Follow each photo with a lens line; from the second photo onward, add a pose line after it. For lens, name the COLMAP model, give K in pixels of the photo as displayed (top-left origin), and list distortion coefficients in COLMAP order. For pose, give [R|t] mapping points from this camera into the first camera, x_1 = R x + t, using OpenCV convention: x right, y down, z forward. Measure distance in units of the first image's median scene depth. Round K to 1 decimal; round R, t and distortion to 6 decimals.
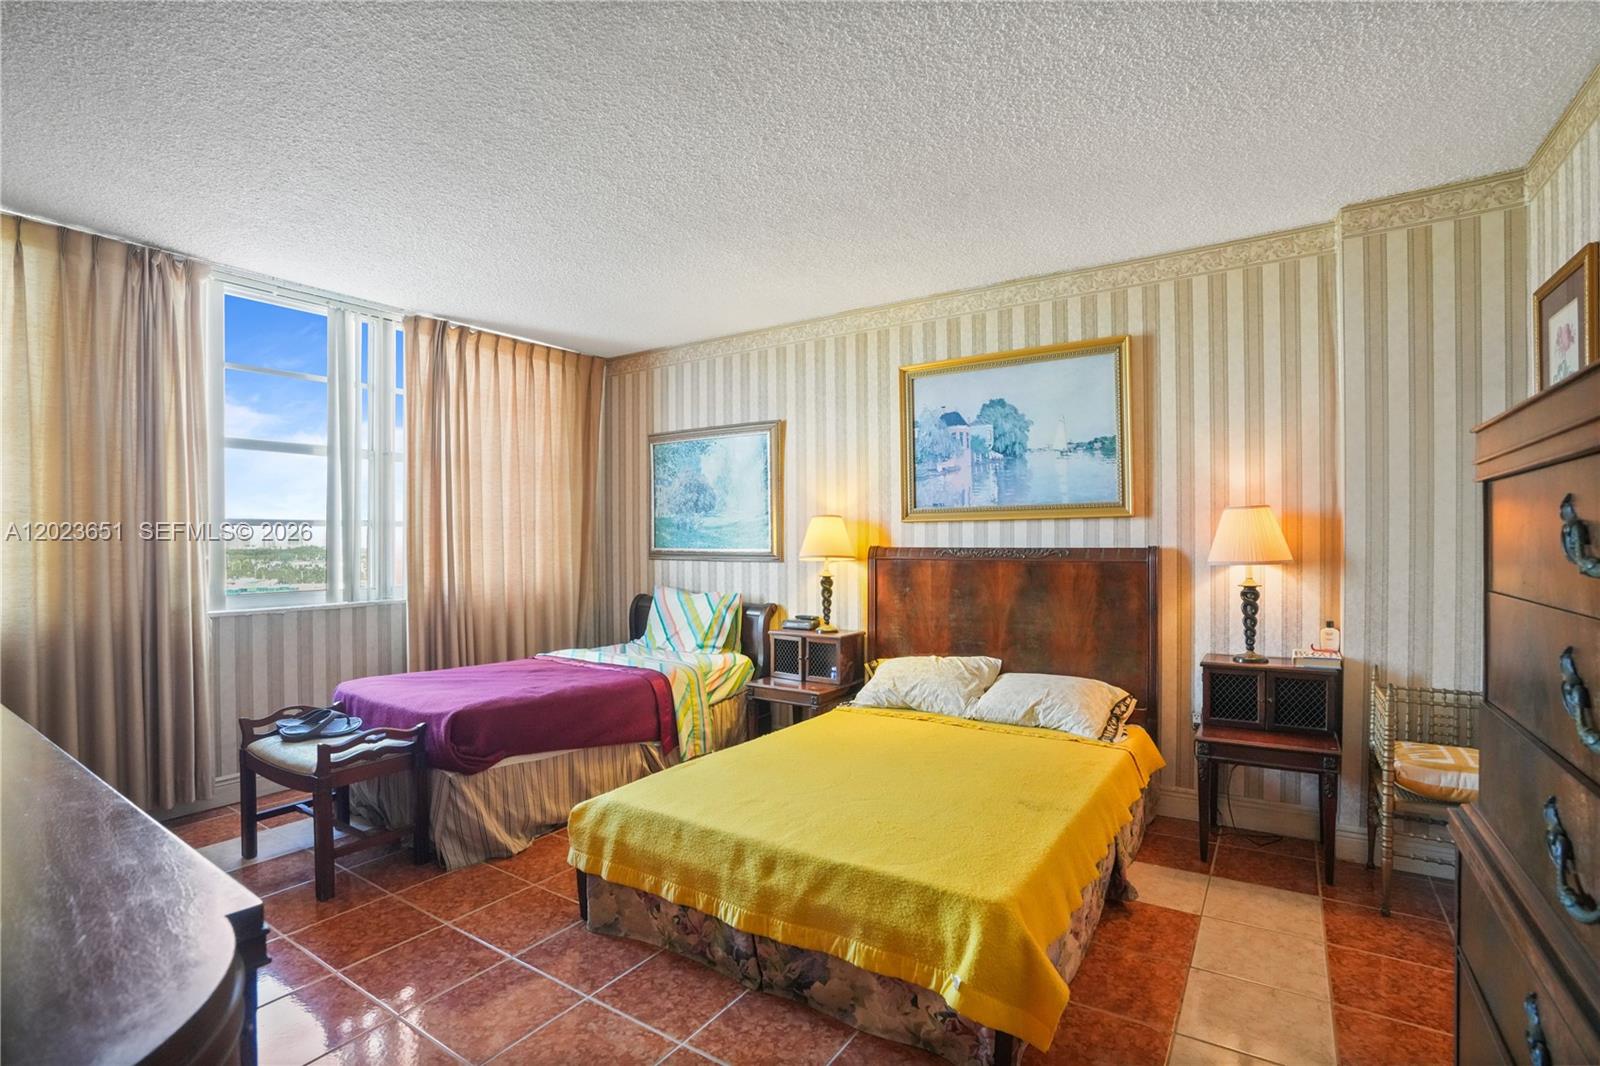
lens RADIAL K [[745.4, 0, 808.4], [0, 745.4, 530.4], [0, 0, 1]] dist [-0.066970, 0.027413]
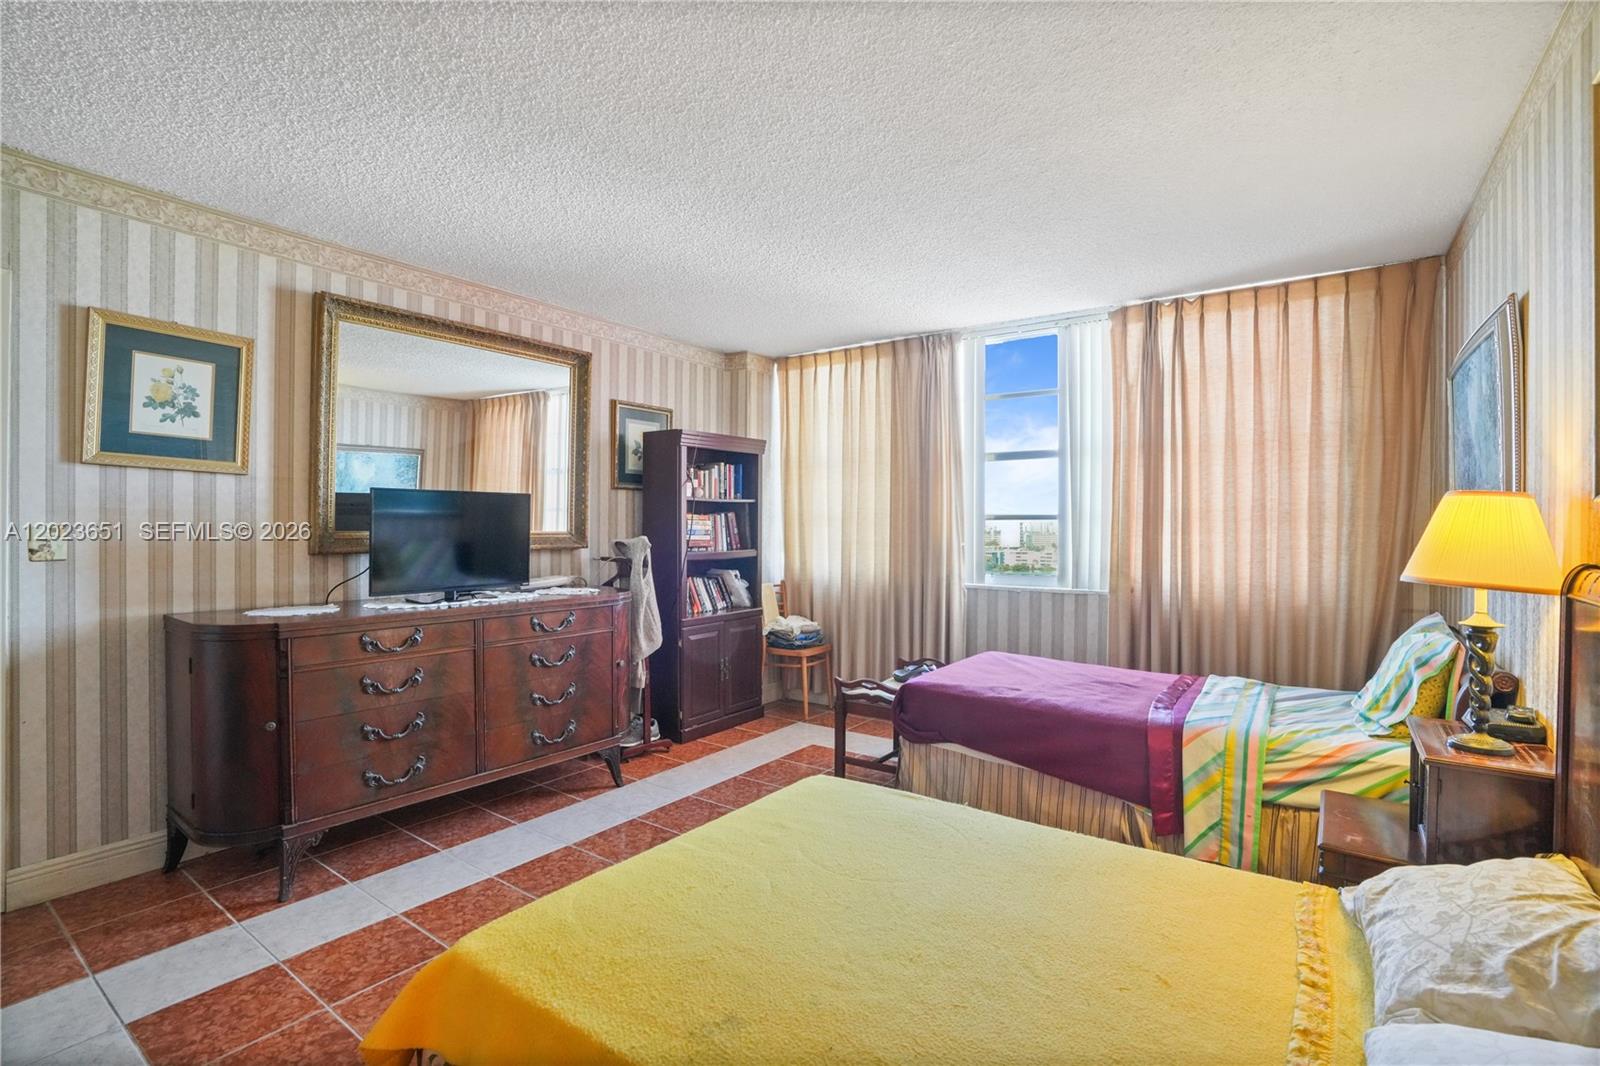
lens RADIAL K [[745.4, 0, 808.4], [0, 745.4, 530.4], [0, 0, 1]] dist [-0.066970, 0.027413]
pose [[-0.038241, 0.012460, -0.999191, 0.509985], [0.006924, 0.999902, 0.012204, -0.006717], [0.999245, -0.006452, -0.038324, 0.650031]]
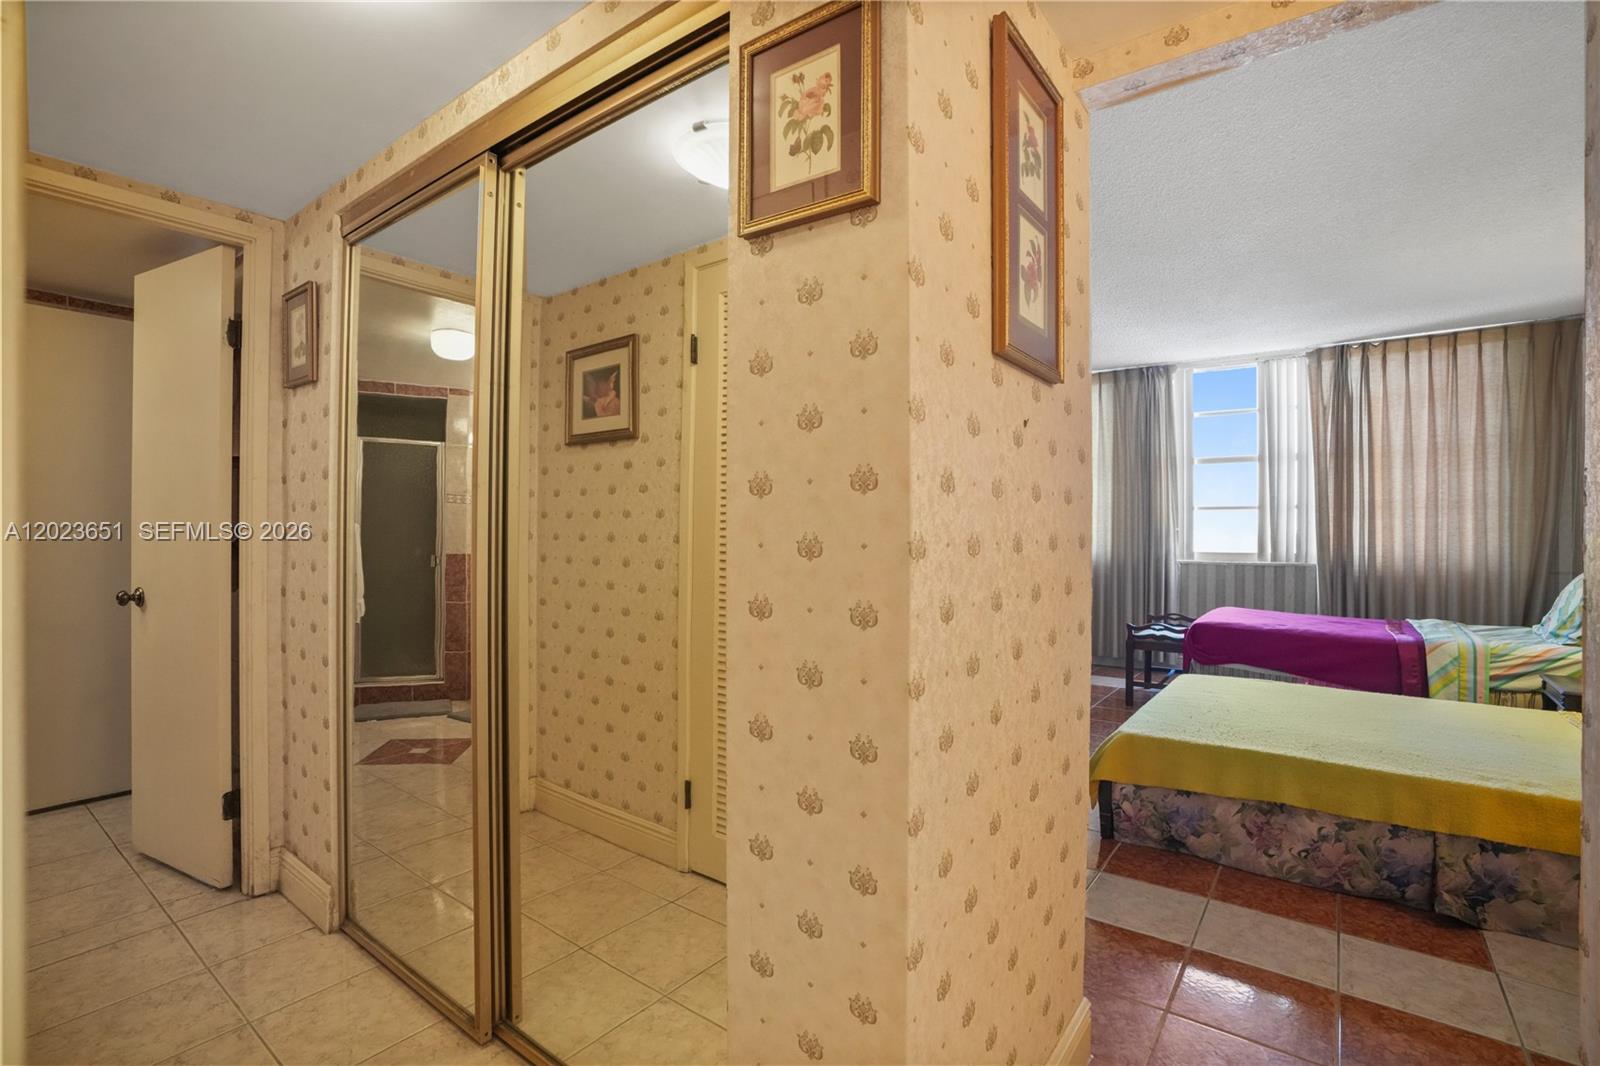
lens RADIAL K [[724.6, 0, 800.0], [0, 724.6, 533.0], [0, 0, 1]] dist [-0.067971, 0.021630]
pose [[-0.082826, 0.014146, -0.996464, 0.856895], [0.010221, 0.999859, 0.013345, 0.012371], [0.996512, -0.009079, -0.082959, 0.181784]]
